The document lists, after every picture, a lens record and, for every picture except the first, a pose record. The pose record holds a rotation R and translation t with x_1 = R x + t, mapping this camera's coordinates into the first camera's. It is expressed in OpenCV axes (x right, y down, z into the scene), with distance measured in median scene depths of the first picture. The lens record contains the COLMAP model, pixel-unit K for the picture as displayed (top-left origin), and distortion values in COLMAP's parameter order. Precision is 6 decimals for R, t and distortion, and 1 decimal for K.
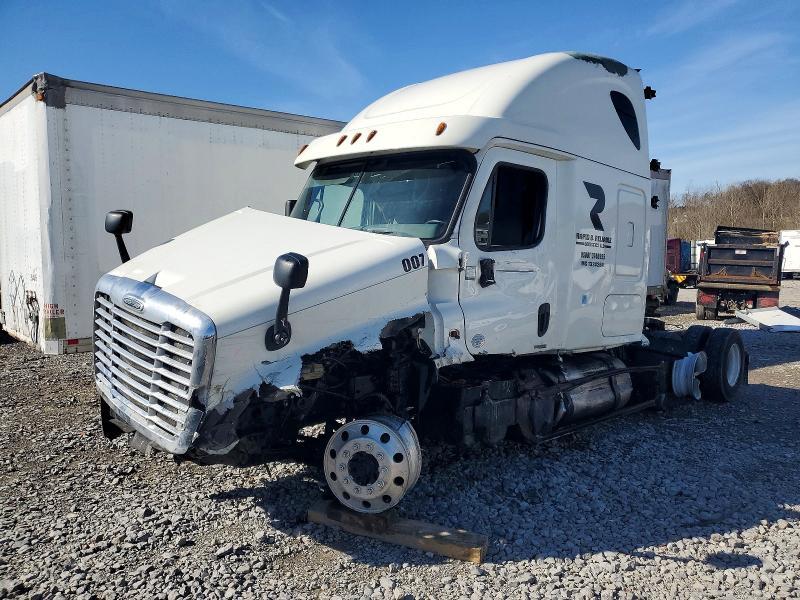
lens RADIAL K [[603.1, 0, 401.9], [0, 603.1, 294.8], [0, 0, 1]] dist [0.037235, -0.033761]
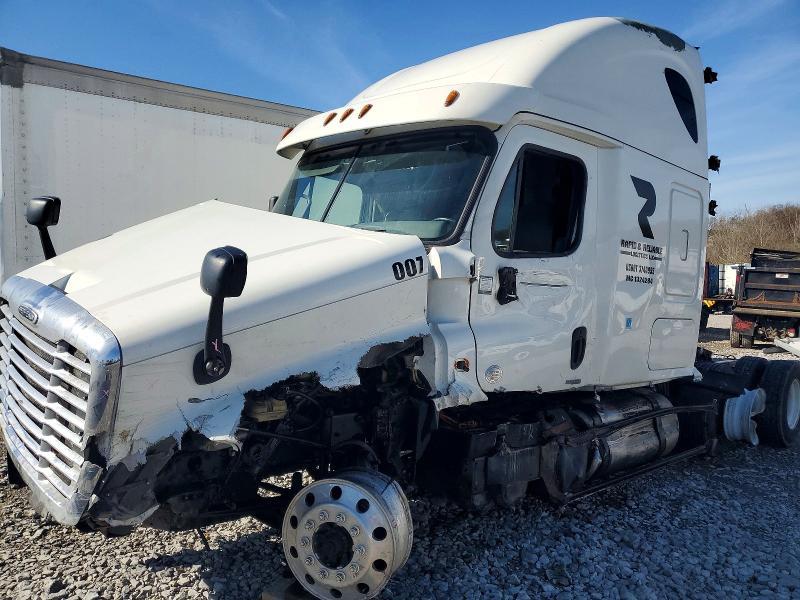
lens RADIAL K [[603.1, 0, 397.3], [0, 603.1, 308.8], [0, 0, 1]] dist [0.037235, -0.033761]
pose [[0.999020, 0.024769, -0.036672, 0.028001], [-0.025028, 0.999665, -0.006608, 0.001557], [0.036496, 0.007519, 0.999306, 0.209680]]
